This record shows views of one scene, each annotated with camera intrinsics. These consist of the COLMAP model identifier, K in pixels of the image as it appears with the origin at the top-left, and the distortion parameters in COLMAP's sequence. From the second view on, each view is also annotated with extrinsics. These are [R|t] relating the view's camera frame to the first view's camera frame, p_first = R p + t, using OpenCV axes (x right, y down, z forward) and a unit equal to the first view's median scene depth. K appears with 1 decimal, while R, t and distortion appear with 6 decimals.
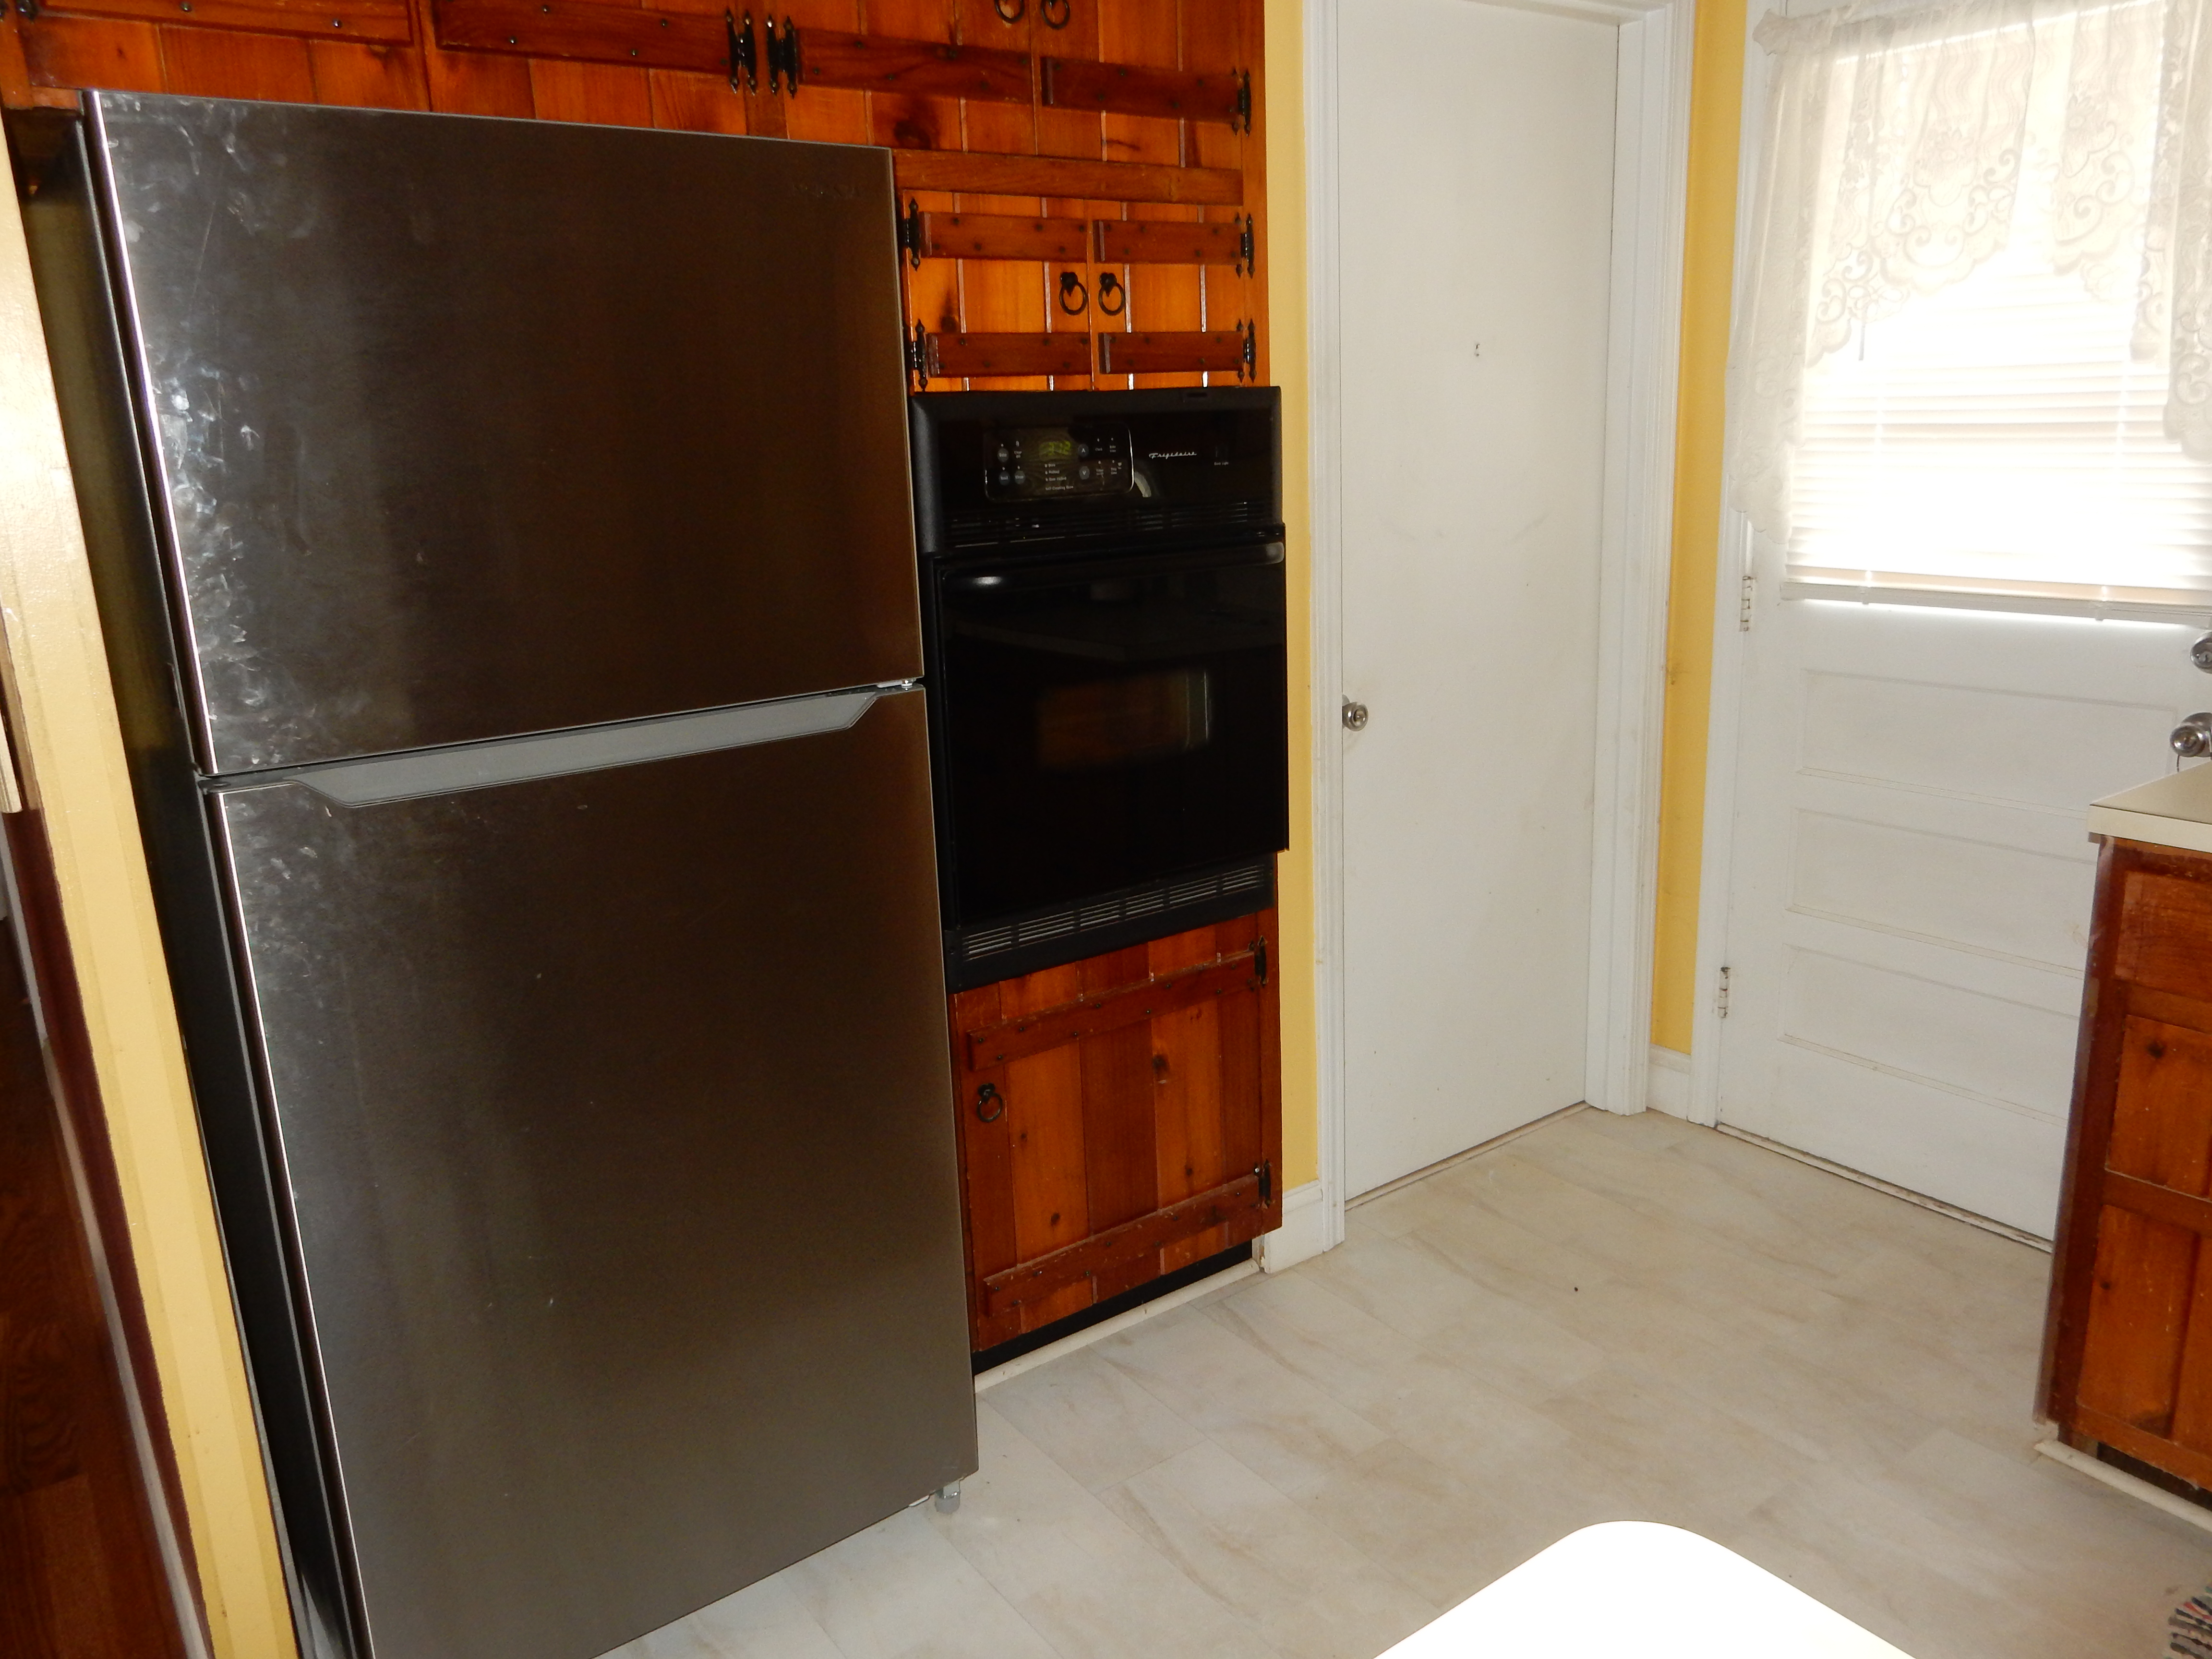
lens RADIAL K [[1630.5, 0, 1090.3], [0, 1630.5, 834.6], [0, 0, 1]] dist [-0.003013, 0.004196]
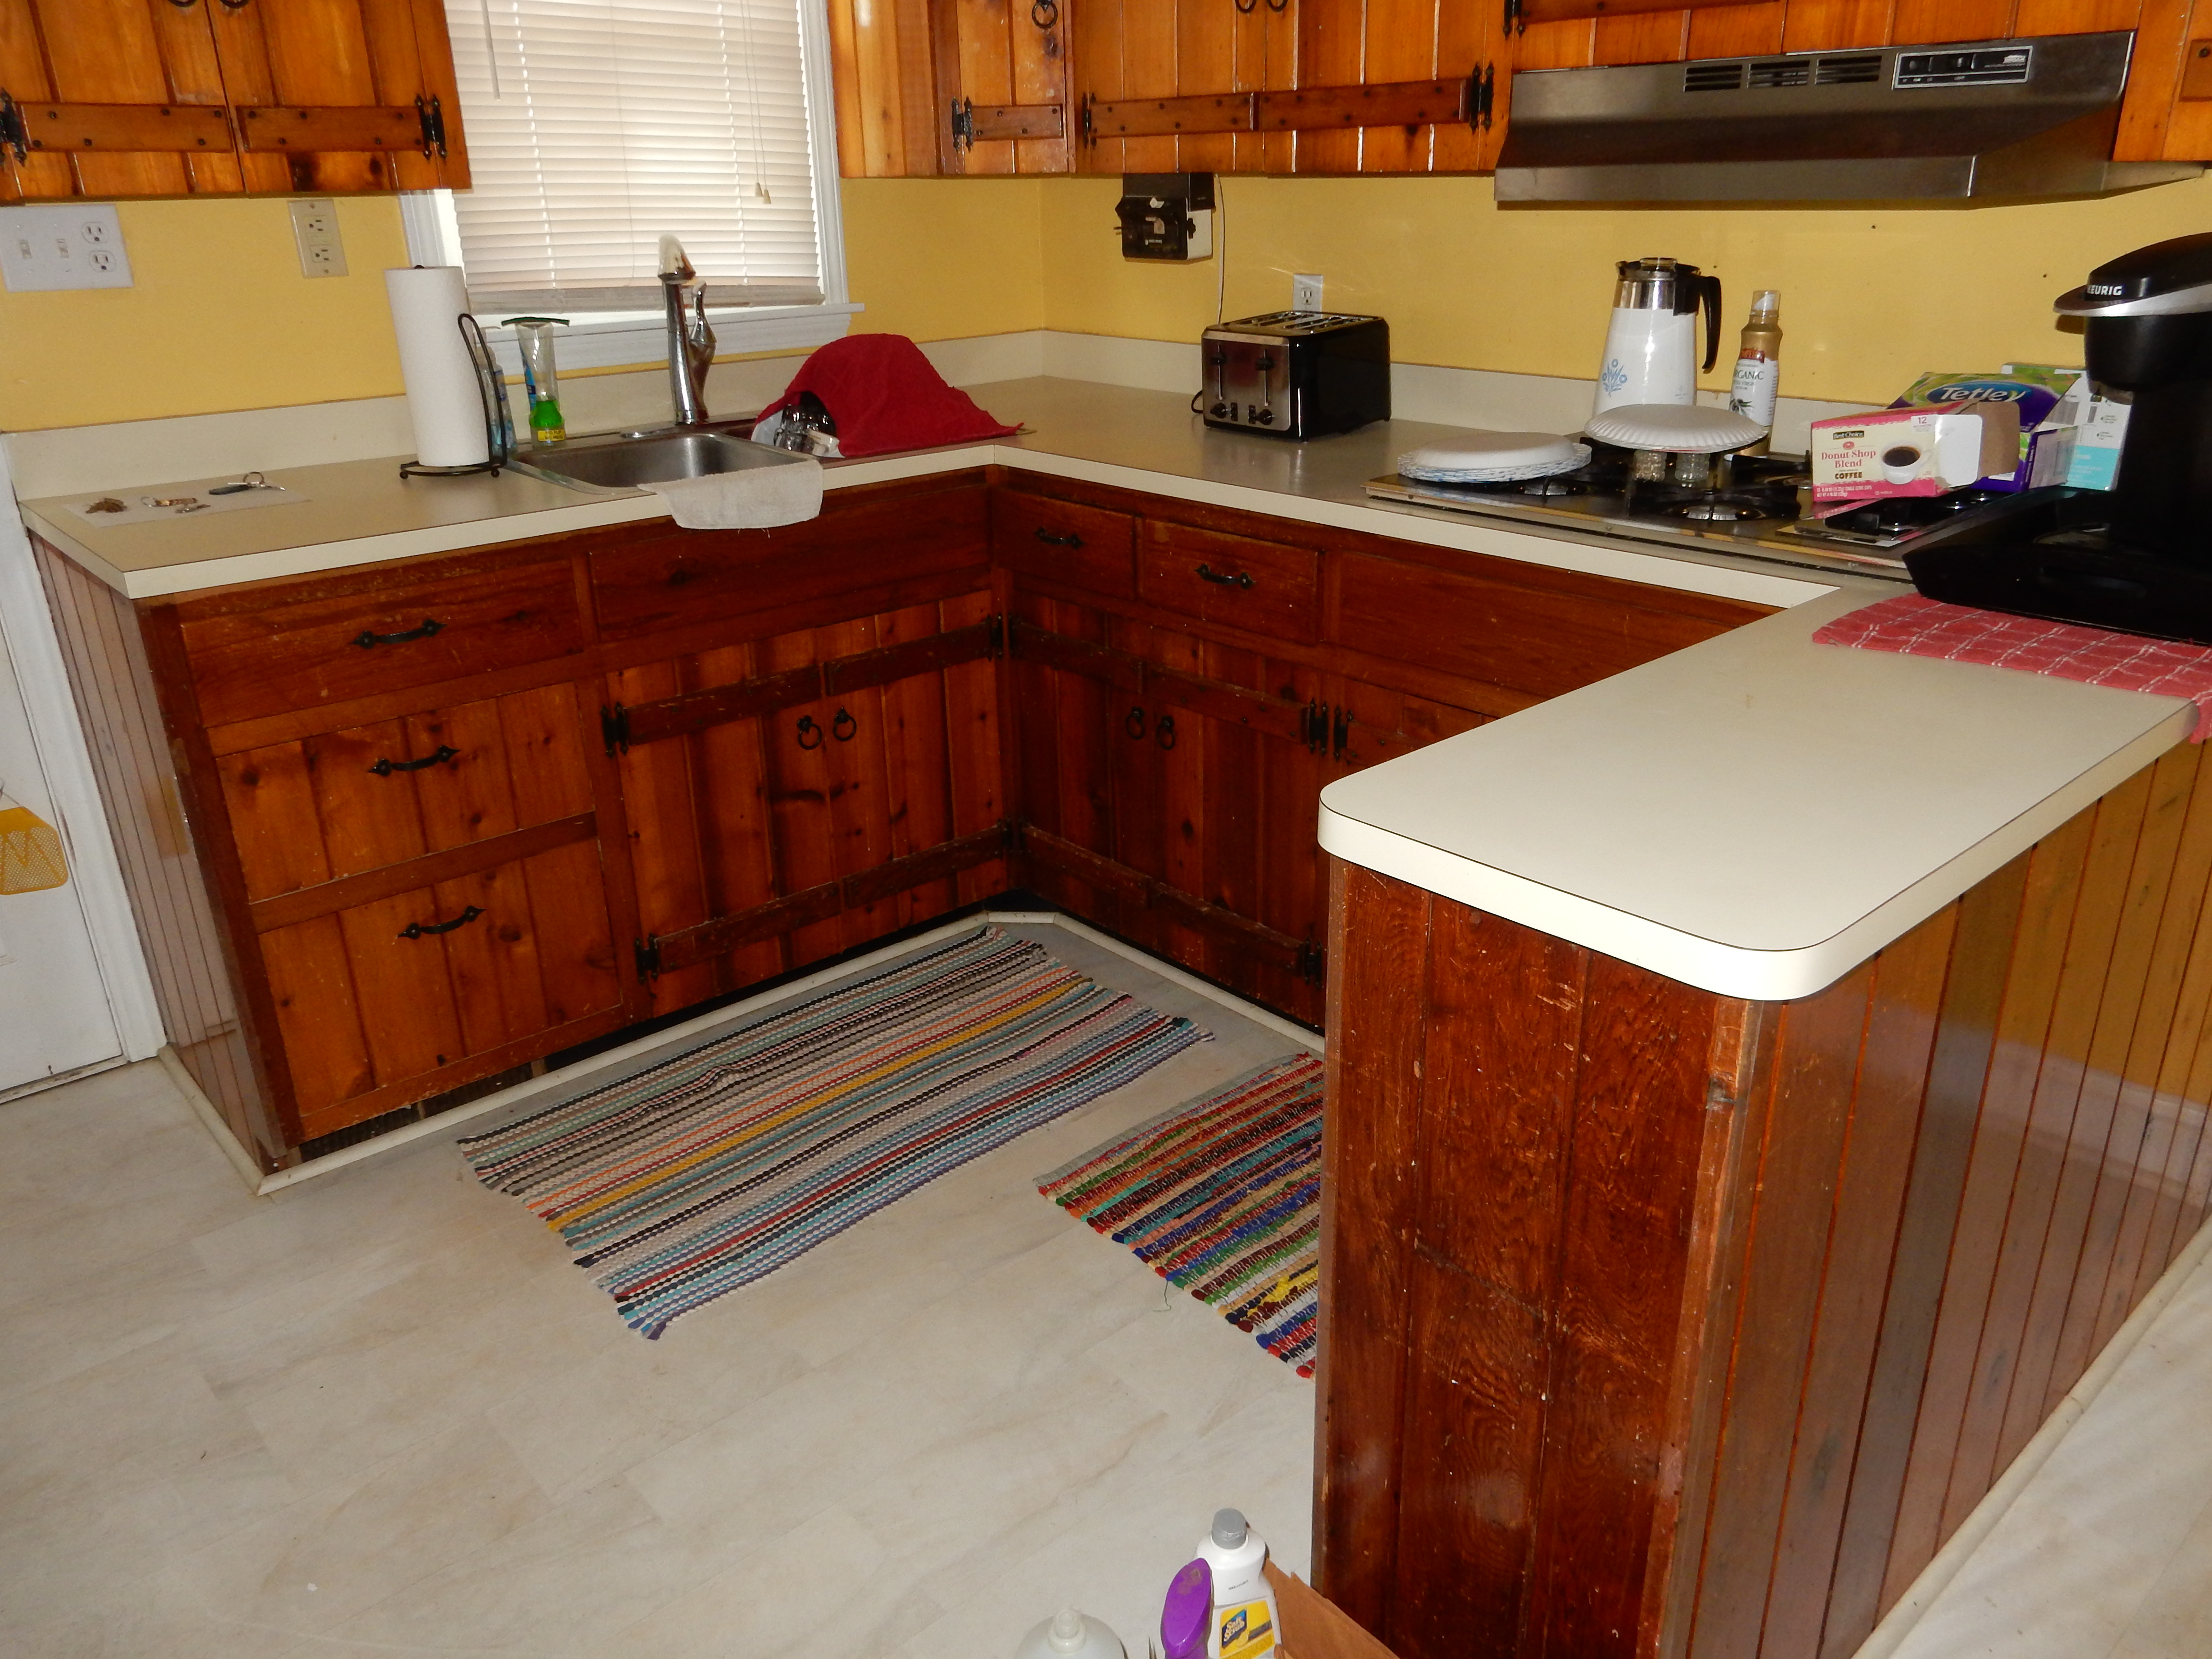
lens RADIAL K [[1630.5, 0, 1109.8], [0, 1630.5, 839.9], [0, 0, 1]] dist [-0.003013, 0.004196]
pose [[-0.111295, -0.337915, 0.934573, -0.389622], [0.268789, 0.895129, 0.355662, -0.056860], [-0.956748, 0.290787, -0.008795, 0.412537]]
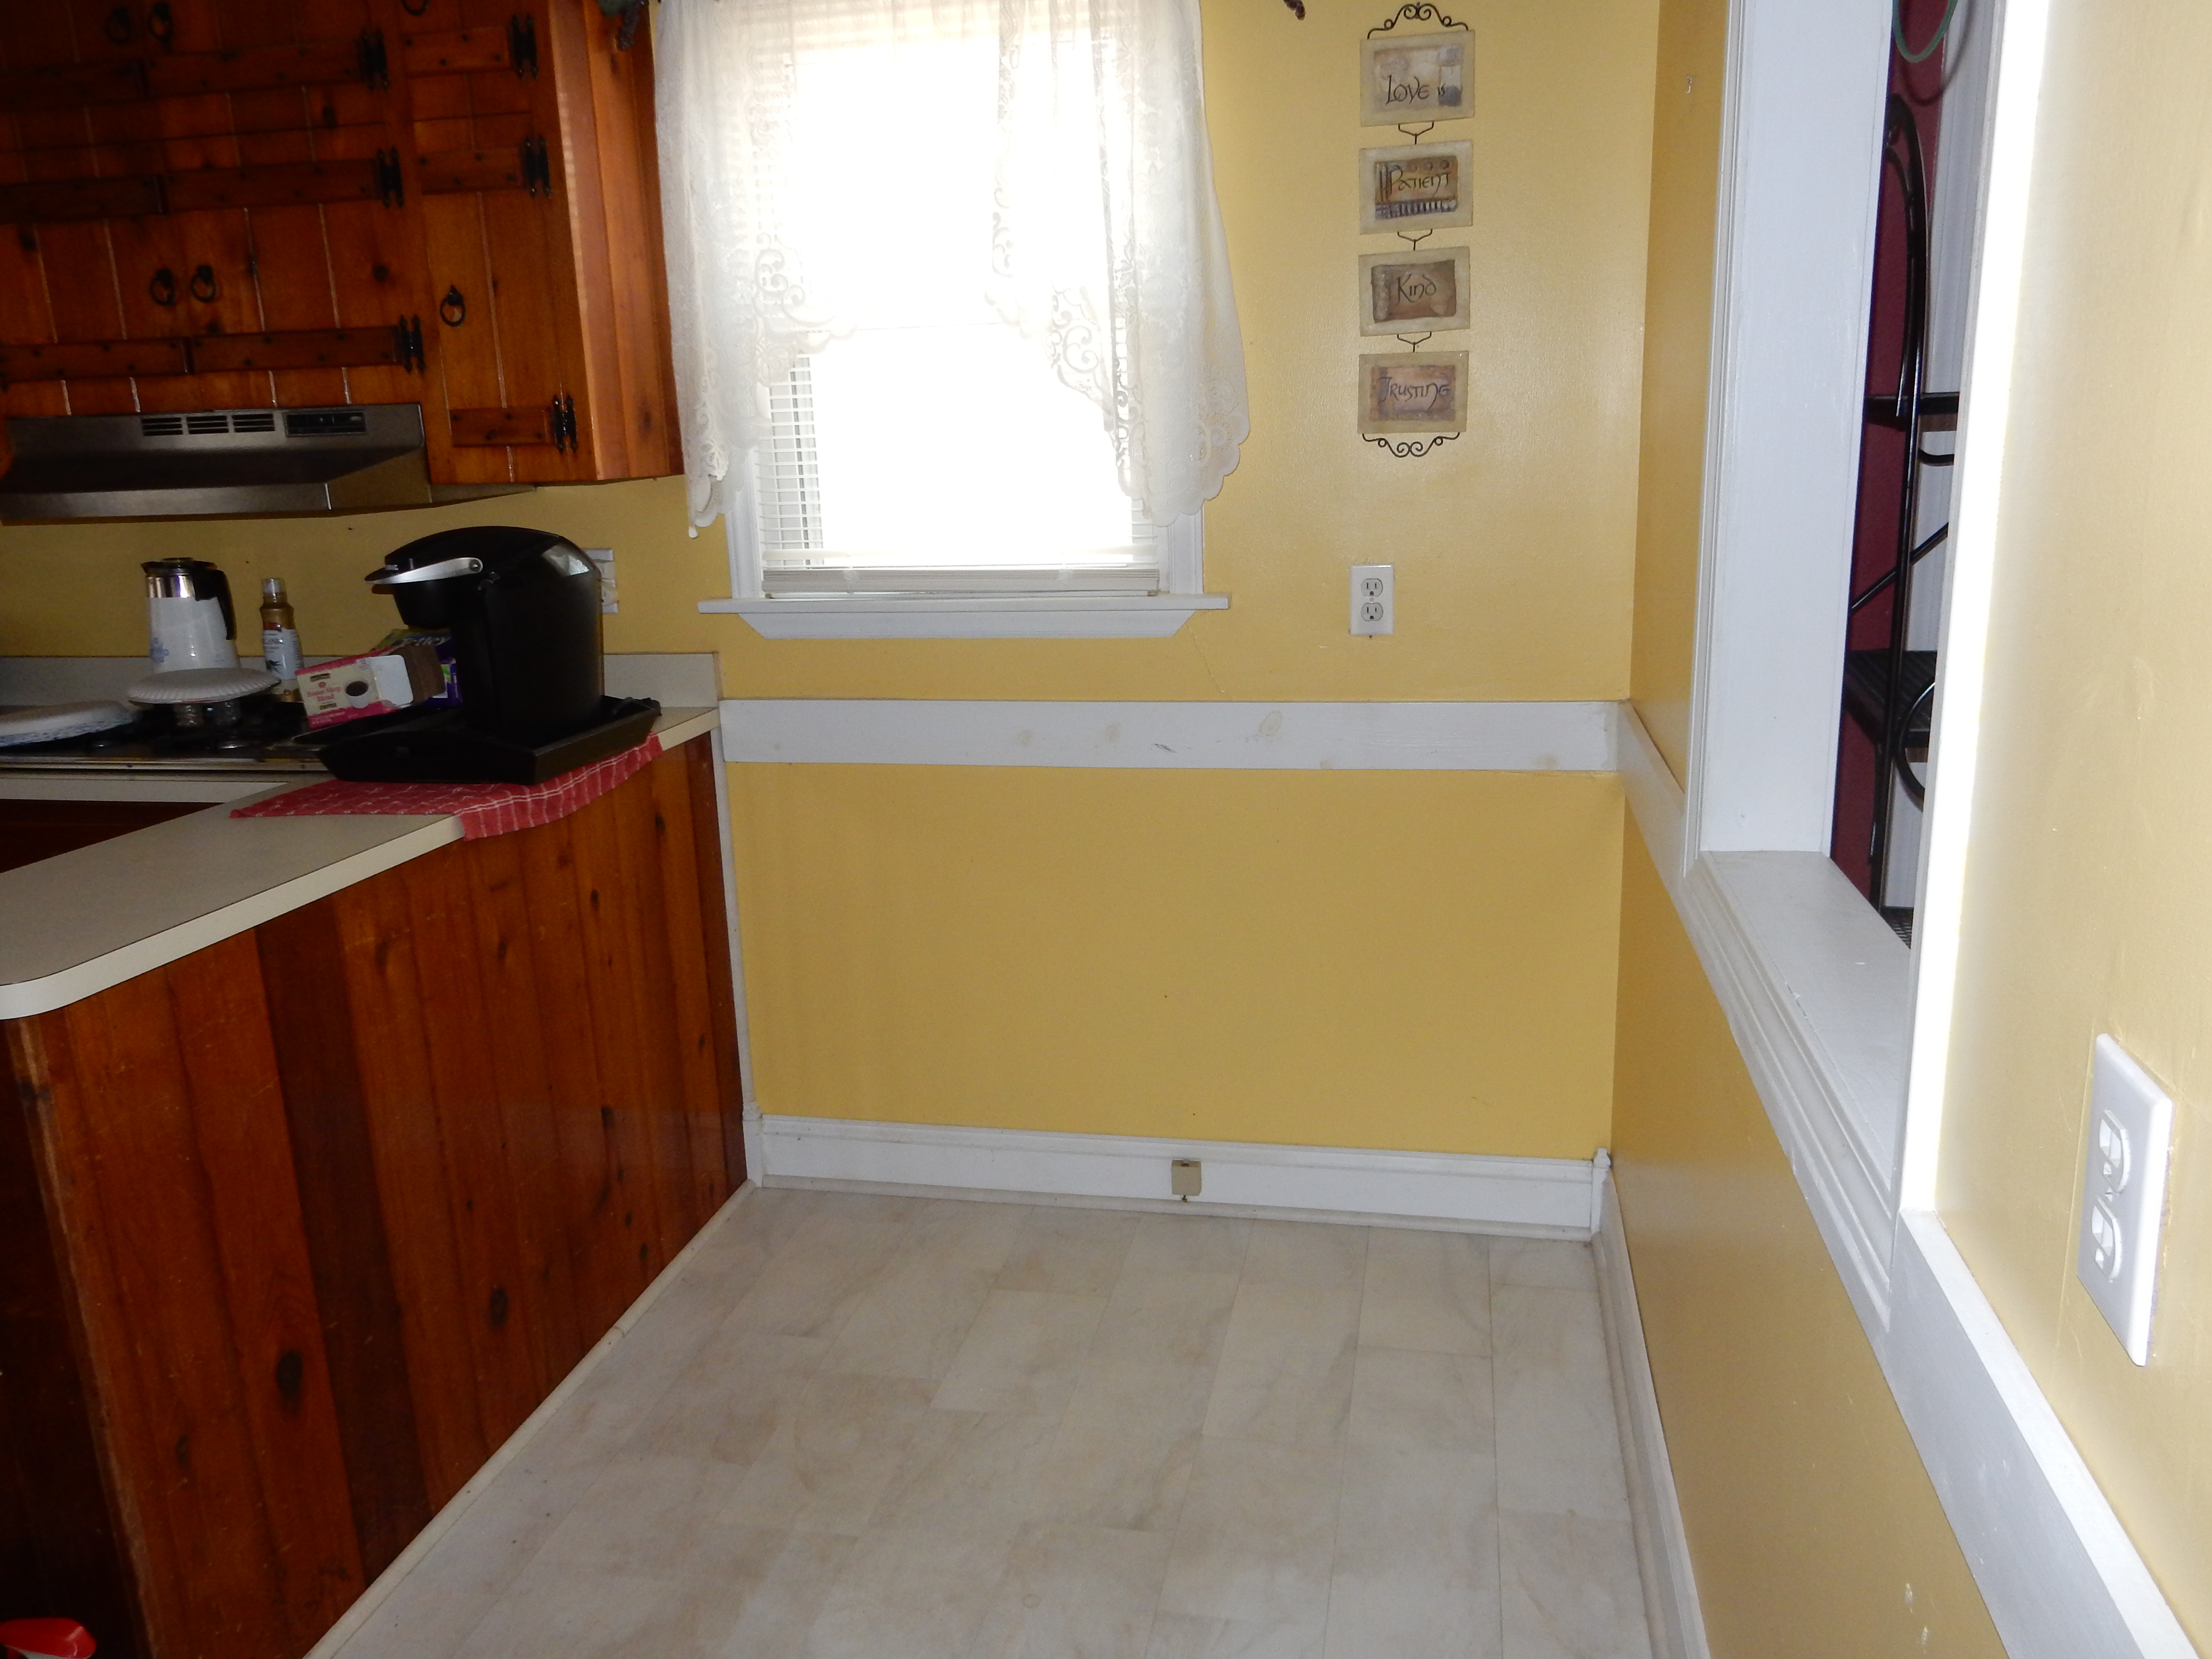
lens RADIAL K [[1630.5, 0, 1108.5], [0, 1630.5, 843.4], [0, 0, 1]] dist [-0.003013, 0.004196]
pose [[-0.680624, -0.115981, 0.723394, -0.800020], [0.235208, 0.900529, 0.365683, -0.022358], [-0.693850, 0.419041, -0.585643, 0.306835]]
